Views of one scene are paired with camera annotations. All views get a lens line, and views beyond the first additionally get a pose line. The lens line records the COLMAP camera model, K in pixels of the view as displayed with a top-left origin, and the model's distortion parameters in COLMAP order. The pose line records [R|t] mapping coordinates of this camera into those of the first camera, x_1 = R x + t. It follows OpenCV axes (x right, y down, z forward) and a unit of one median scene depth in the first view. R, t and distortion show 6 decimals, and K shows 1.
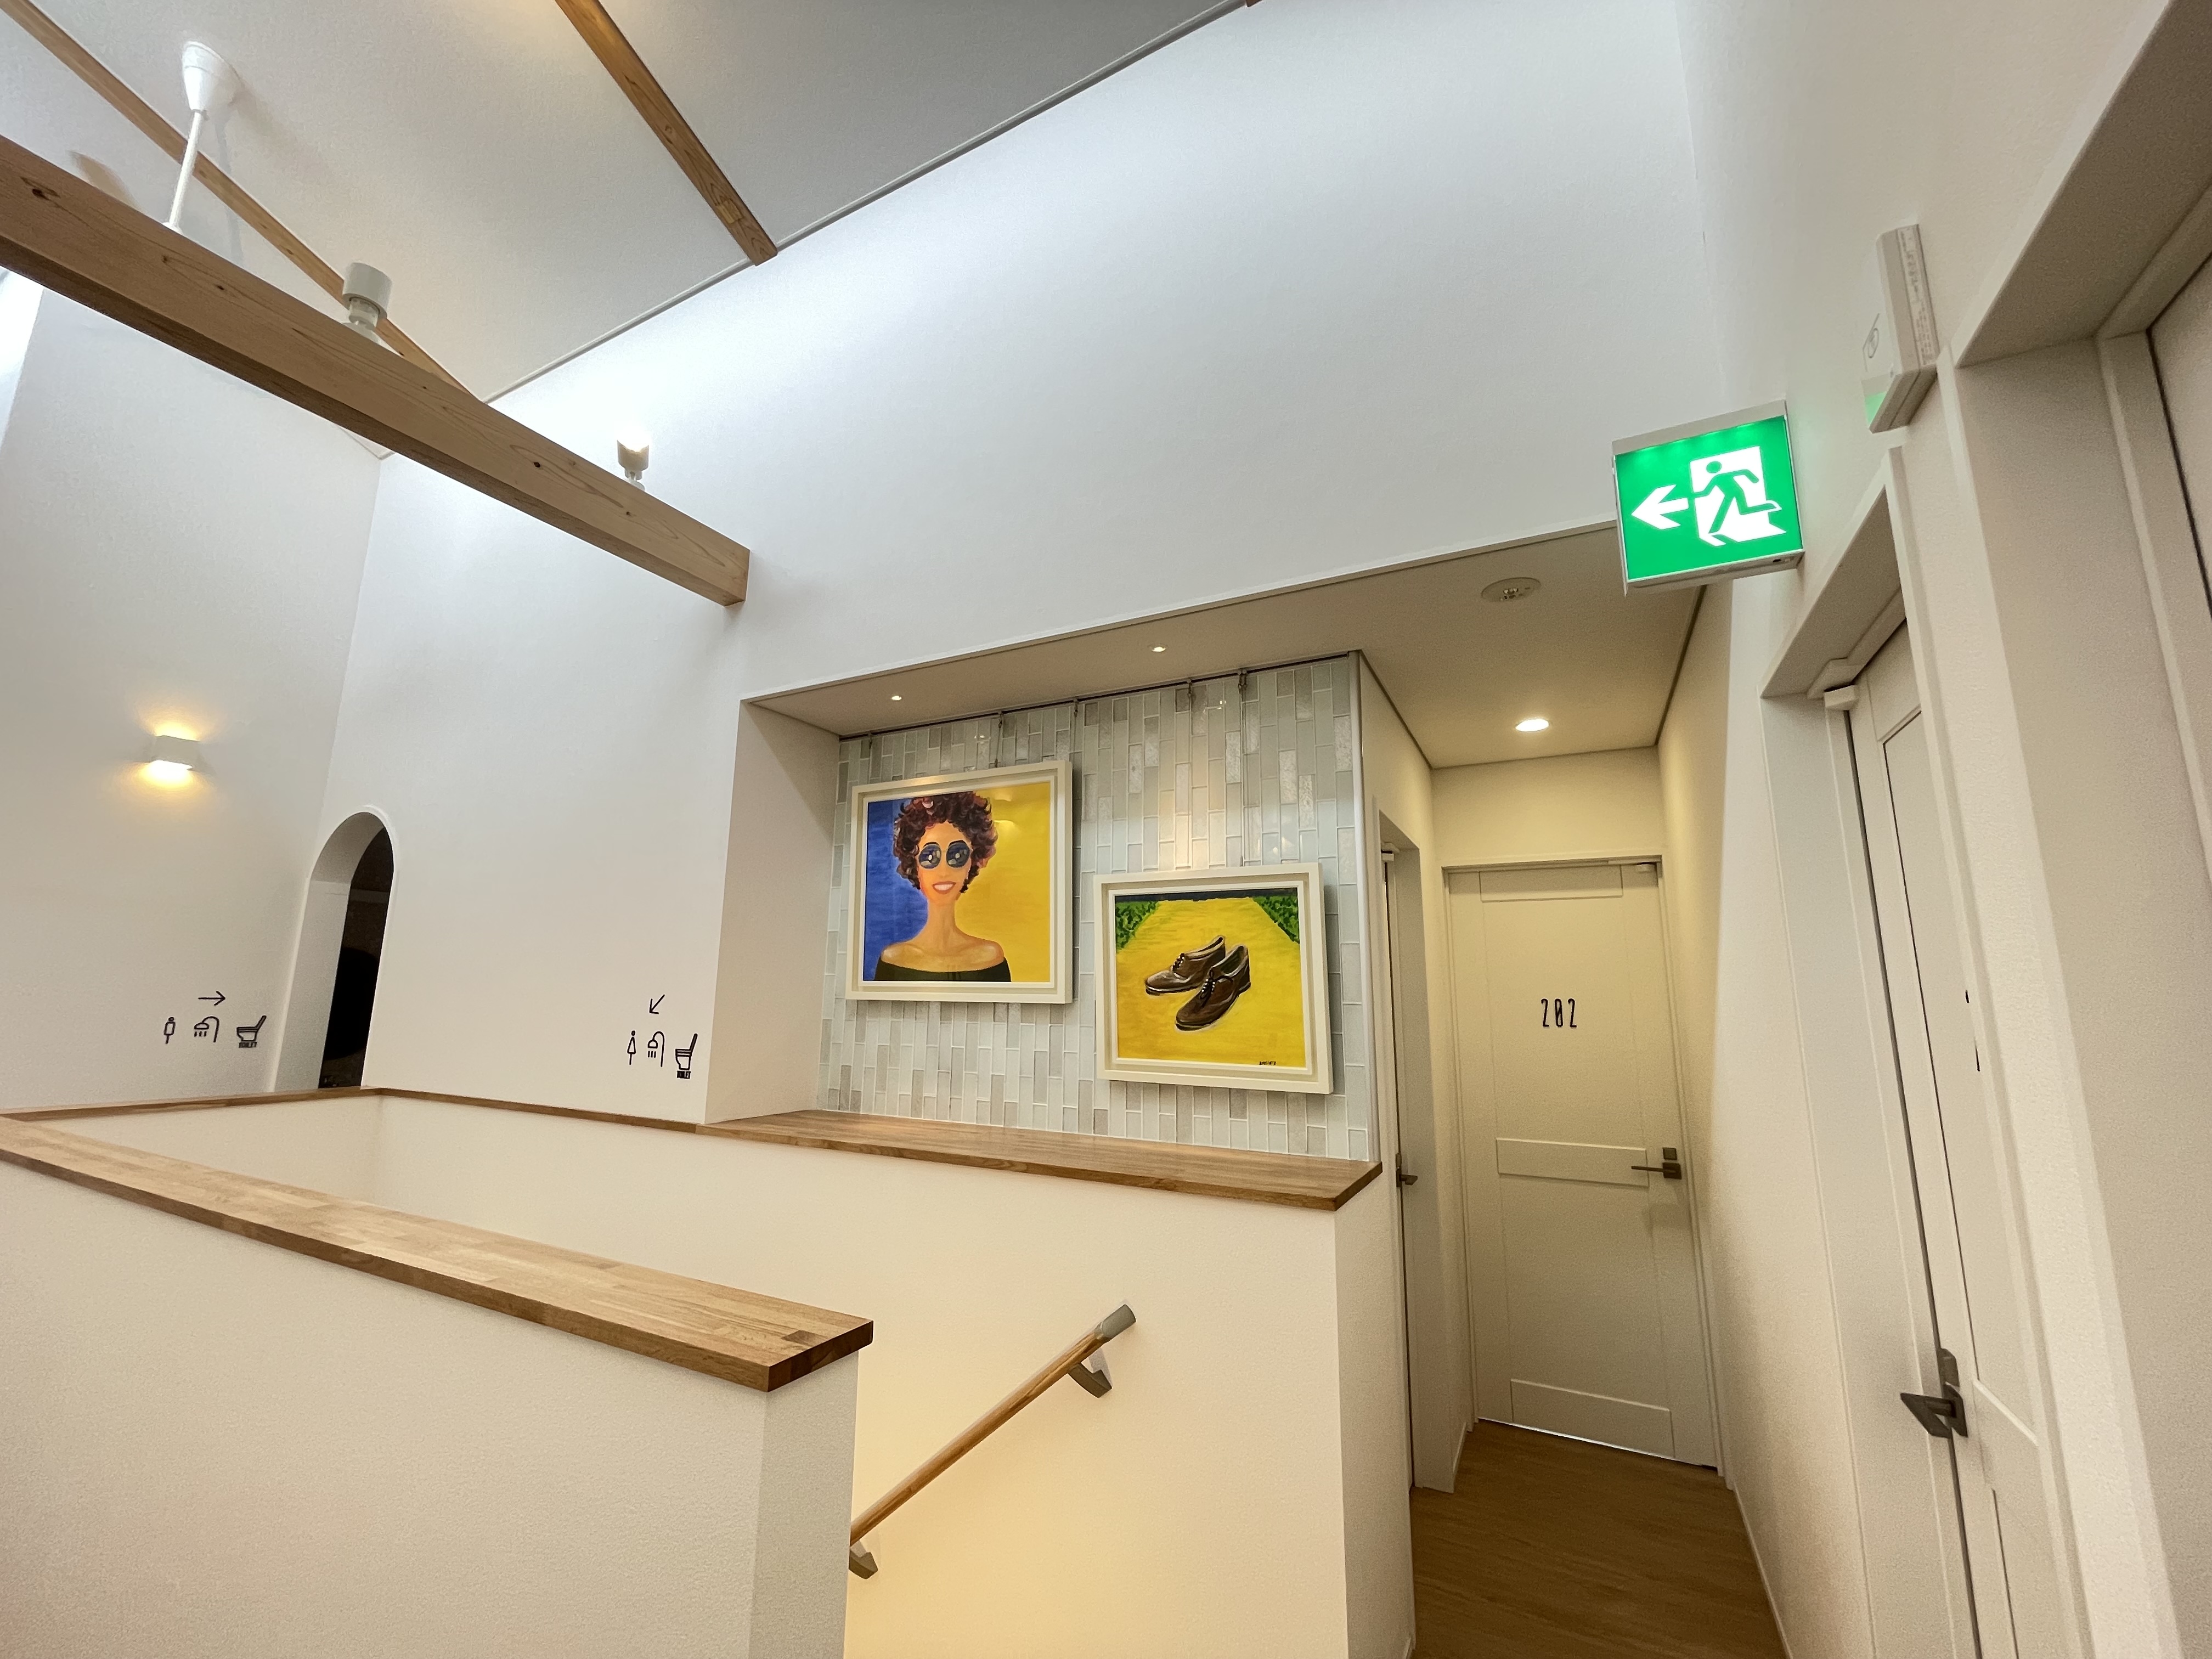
lens RADIAL K [[880.3, 0, 1106.0], [0, 880.3, 829.5], [0, 0, 1]] dist [0.000151, -0.000008]
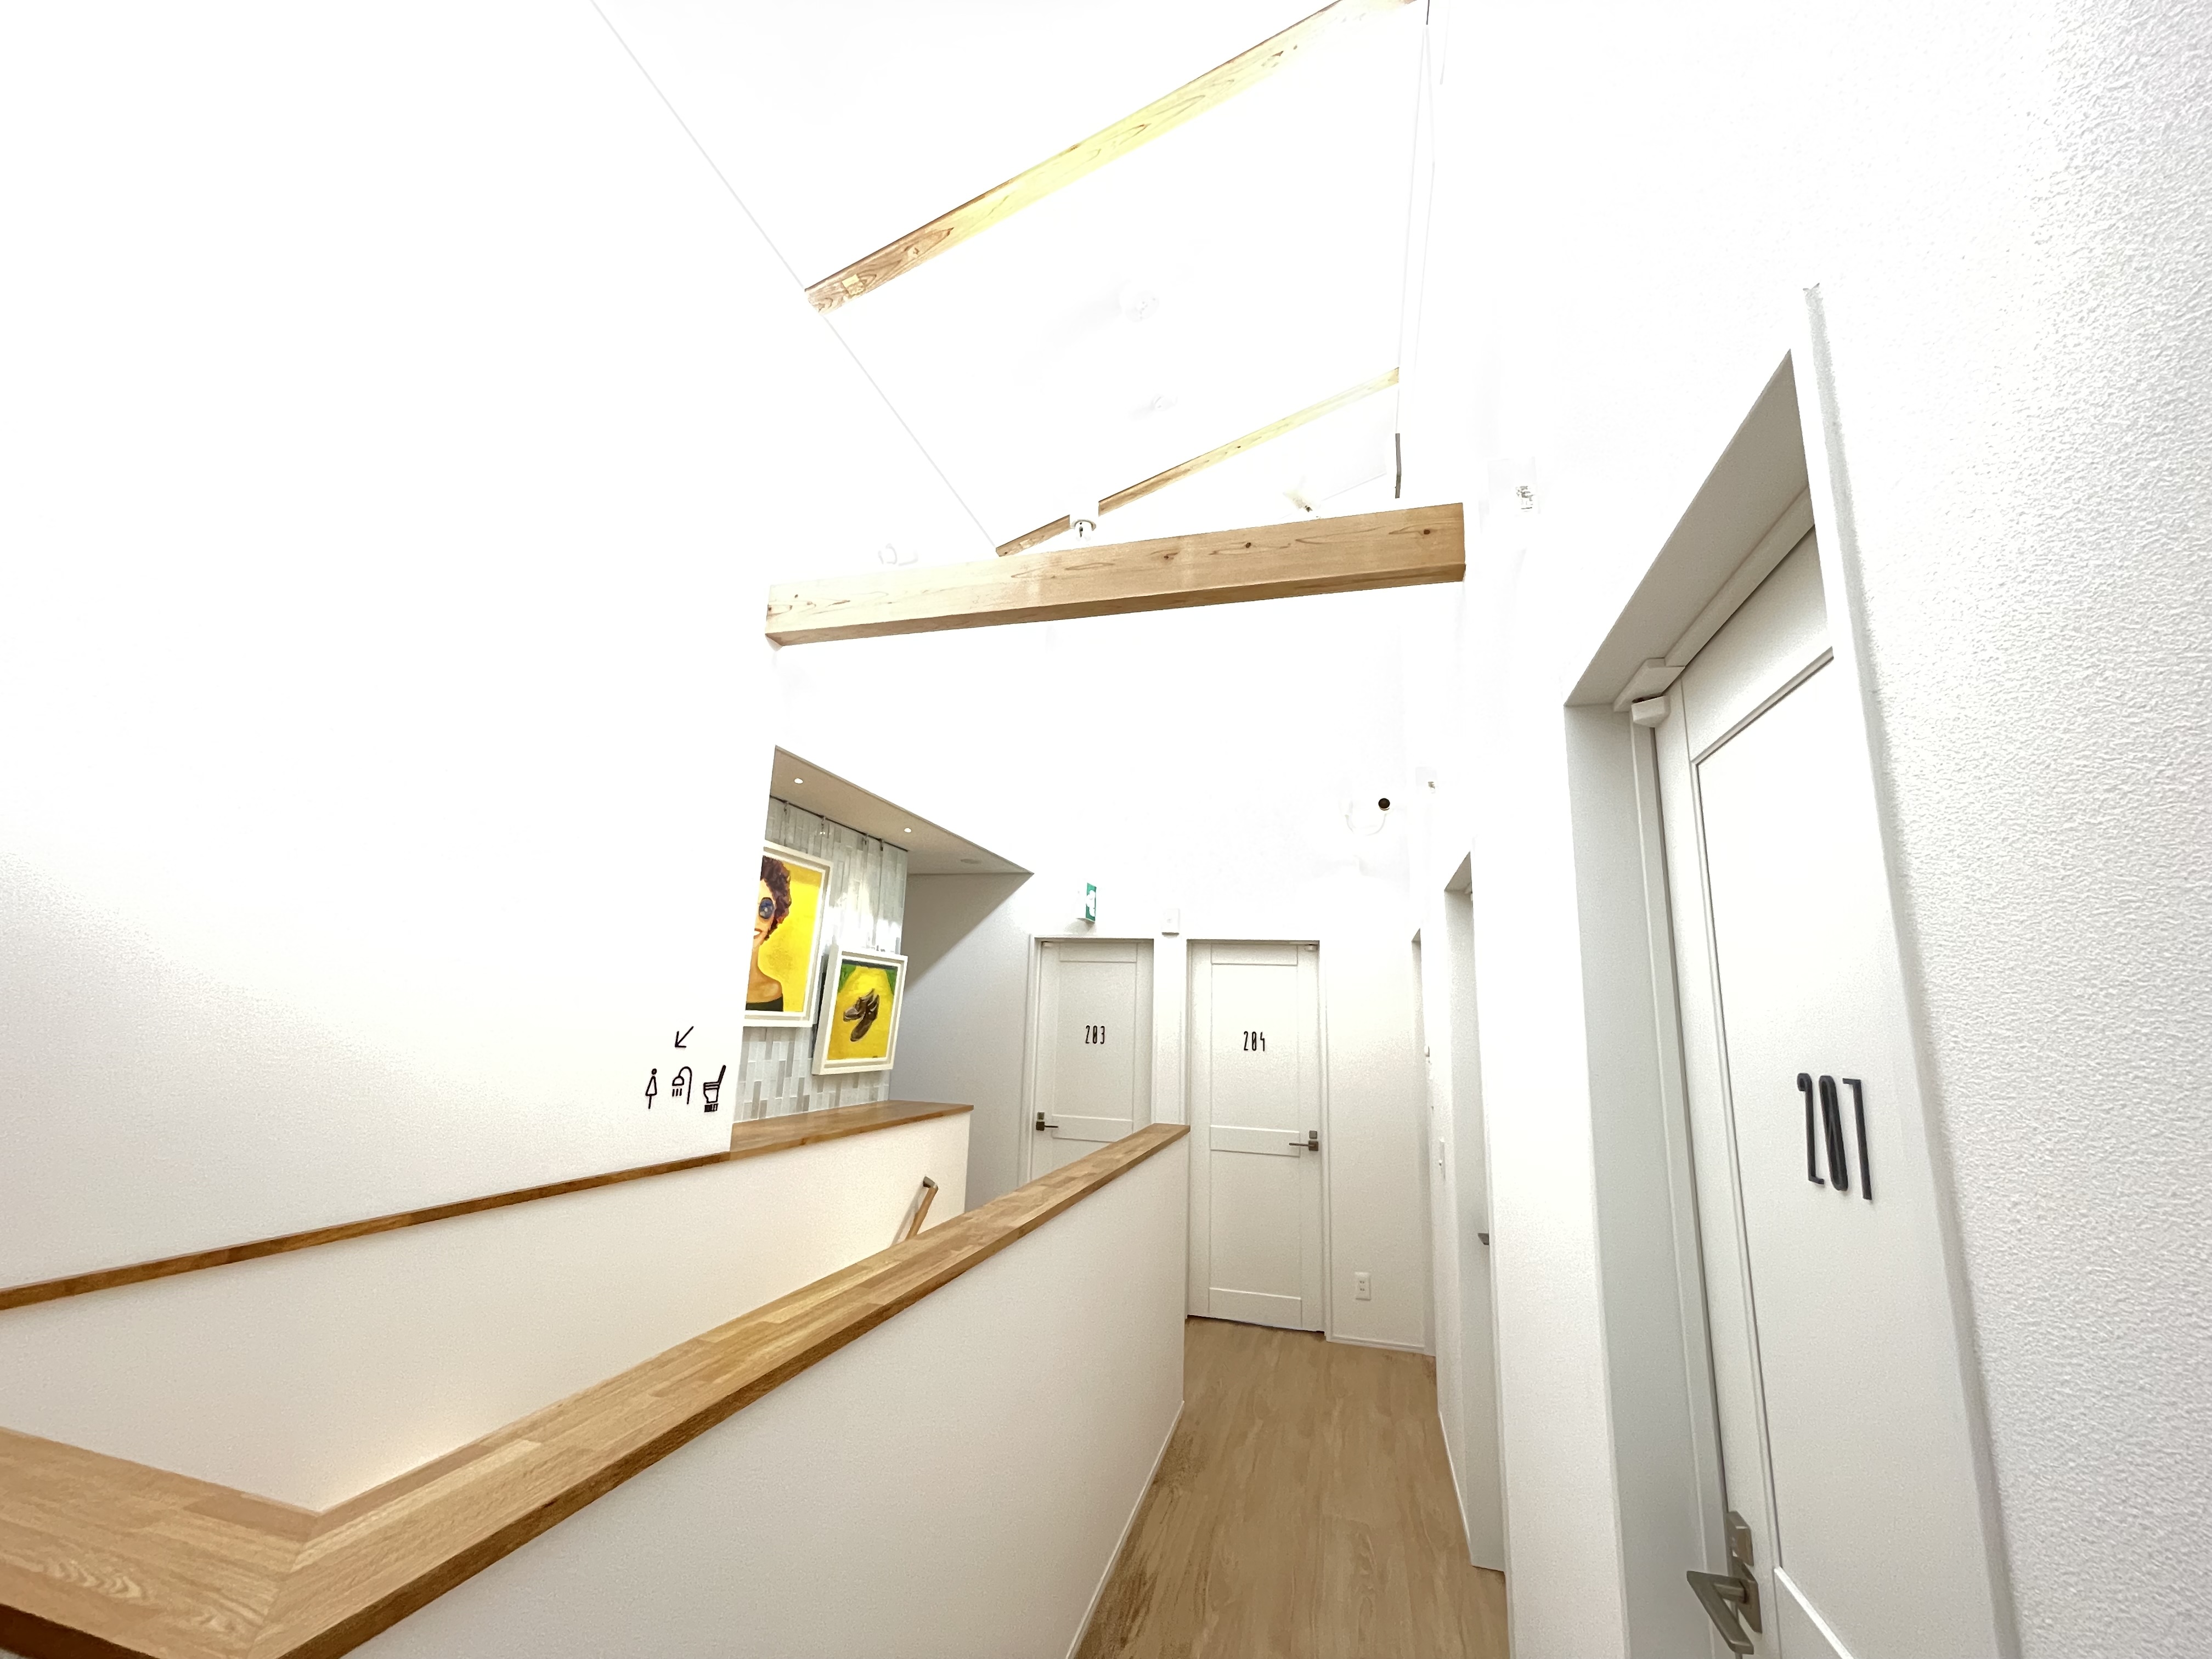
lens RADIAL K [[891.5, 0, 1106.0], [0, 891.5, 829.5], [0, 0, 1]] dist [-0.000418, -0.000012]
pose [[-0.222994, 0.186478, 0.956818, -1.587774], [-0.218549, 0.946984, -0.235496, 0.120730], [-0.950005, -0.261626, -0.170417, 0.827145]]
